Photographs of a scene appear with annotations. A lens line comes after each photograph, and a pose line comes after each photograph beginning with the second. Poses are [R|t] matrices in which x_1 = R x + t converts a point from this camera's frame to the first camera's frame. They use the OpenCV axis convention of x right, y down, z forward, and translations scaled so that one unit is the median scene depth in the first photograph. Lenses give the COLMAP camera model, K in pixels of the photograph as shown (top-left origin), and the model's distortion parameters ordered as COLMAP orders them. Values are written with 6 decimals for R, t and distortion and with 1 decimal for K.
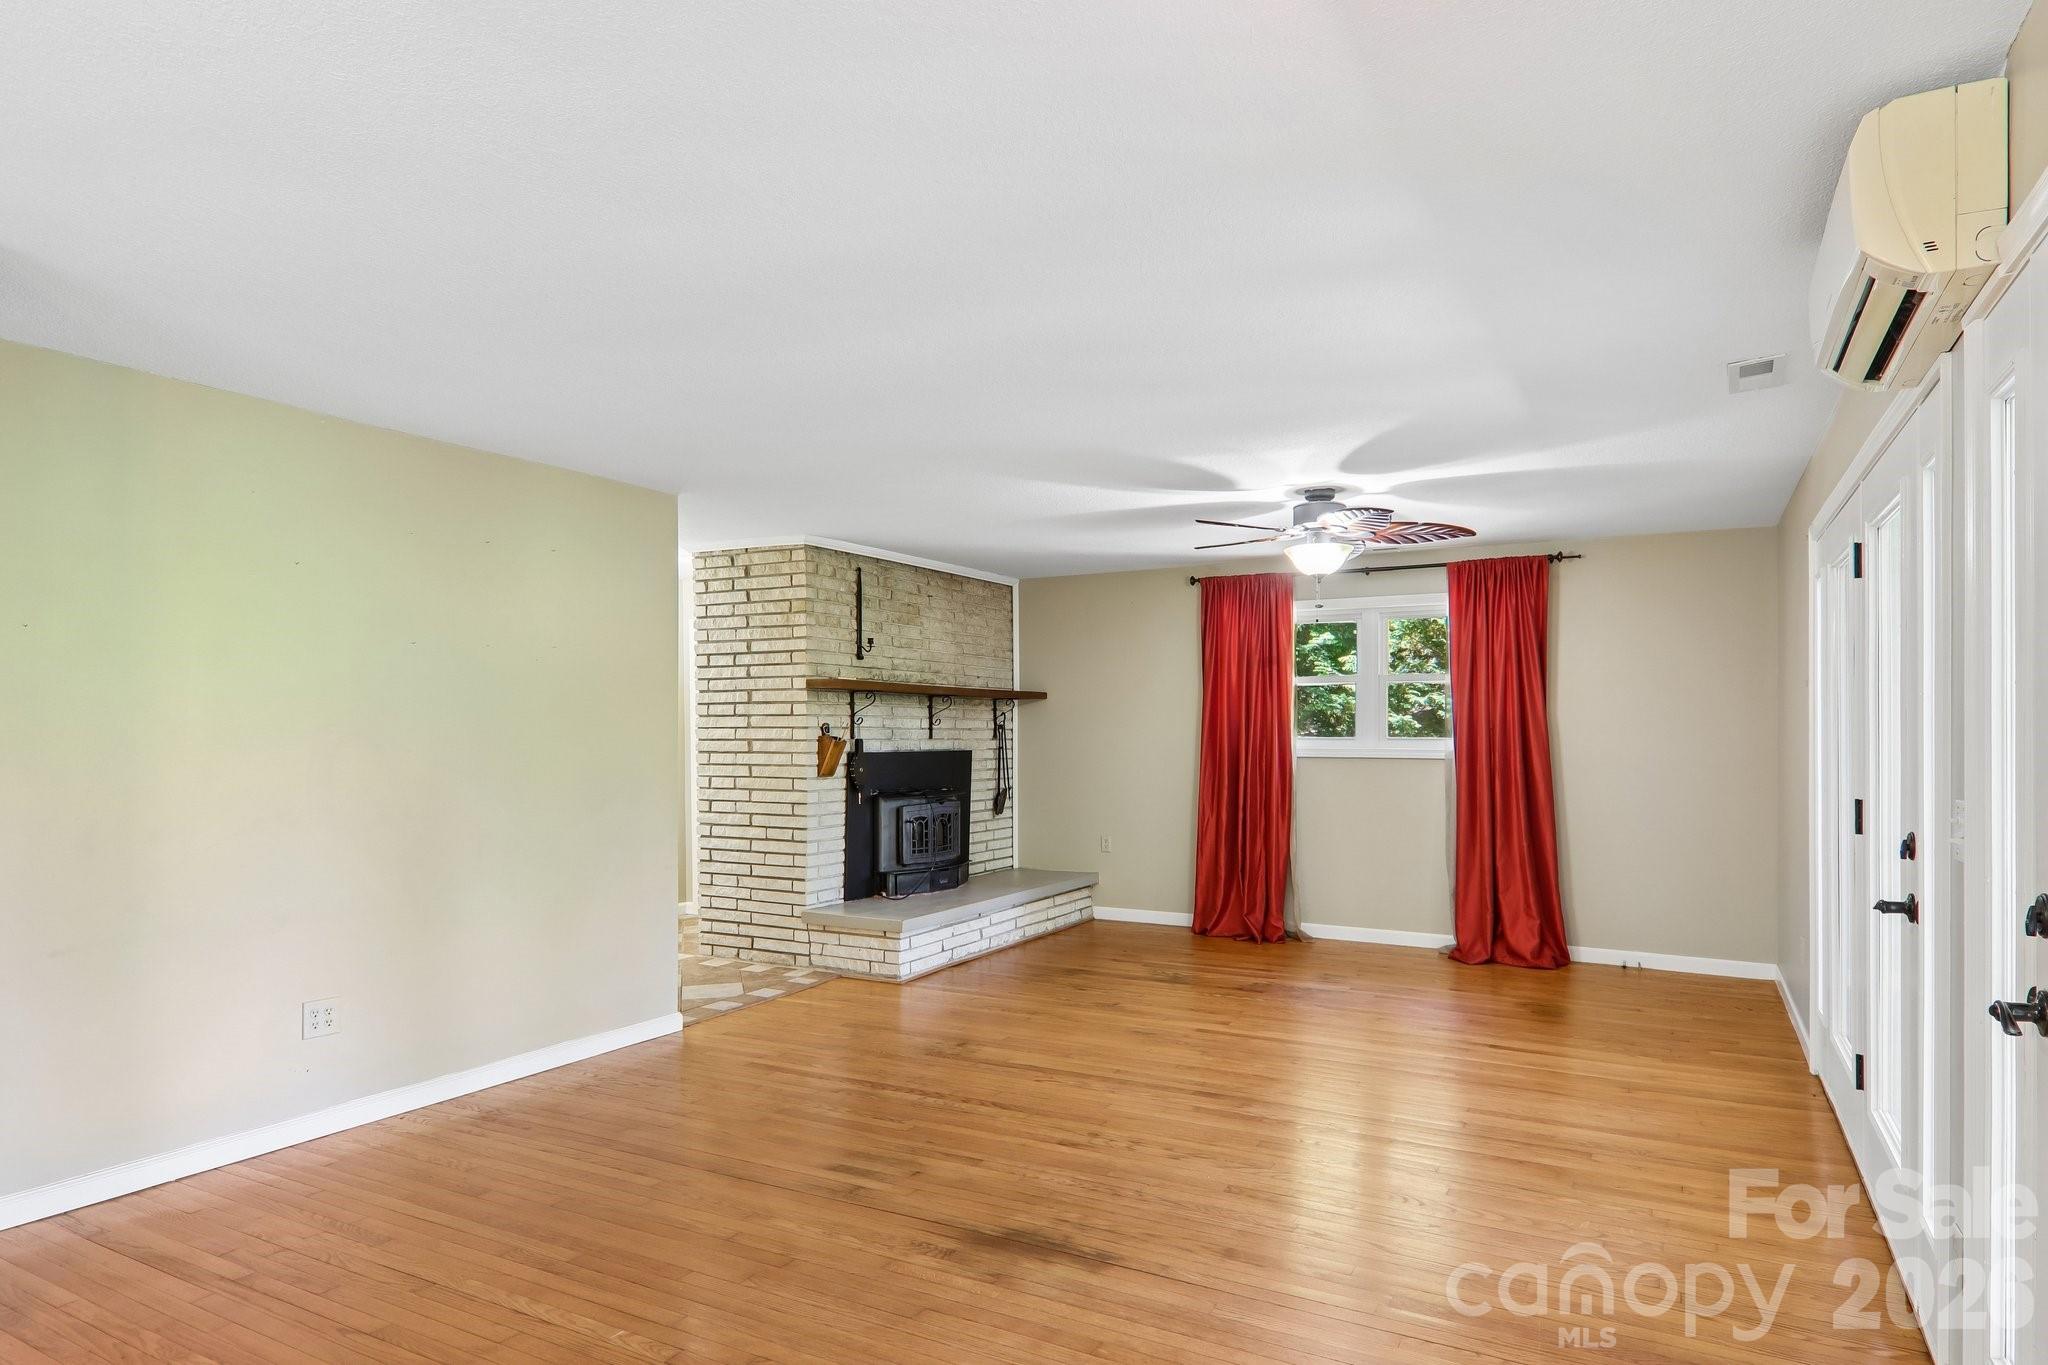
lens RADIAL K [[1159.3, 0, 1027.5], [0, 1159.3, 718.3], [0, 0, 1]] dist [0.002158, -0.005832]
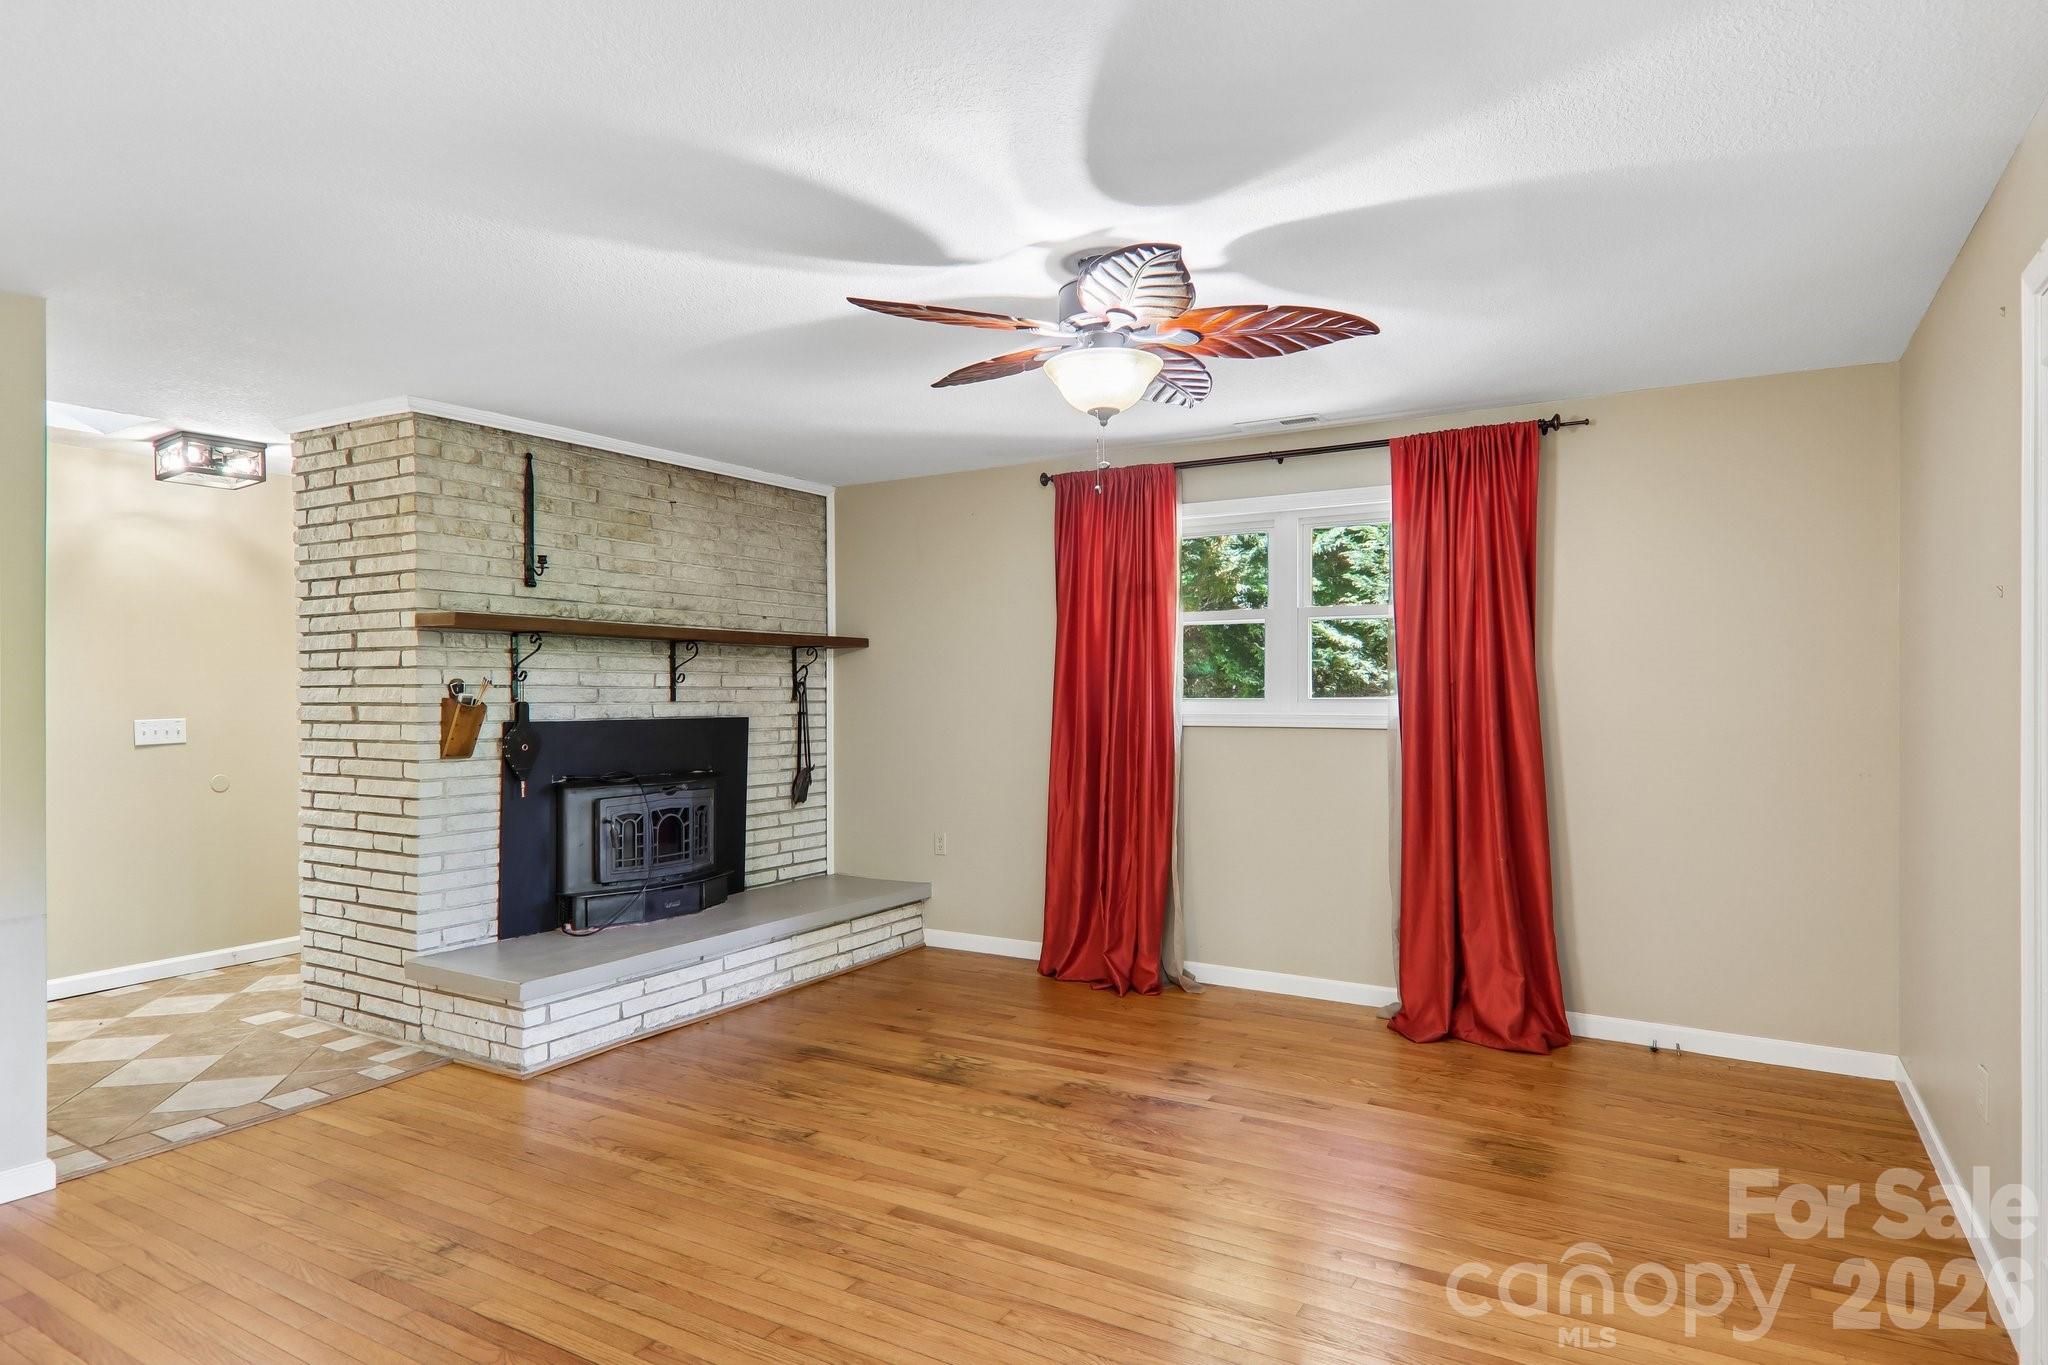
lens RADIAL K [[1159.3, 0, 1028.6], [0, 1159.3, 687.8], [0, 0, 1]] dist [0.002158, -0.005832]
pose [[0.999635, -0.003185, -0.026834, 0.173424], [0.003365, 0.999972, 0.006638, 0.005763], [0.026813, -0.006726, 0.999618, 0.326116]]
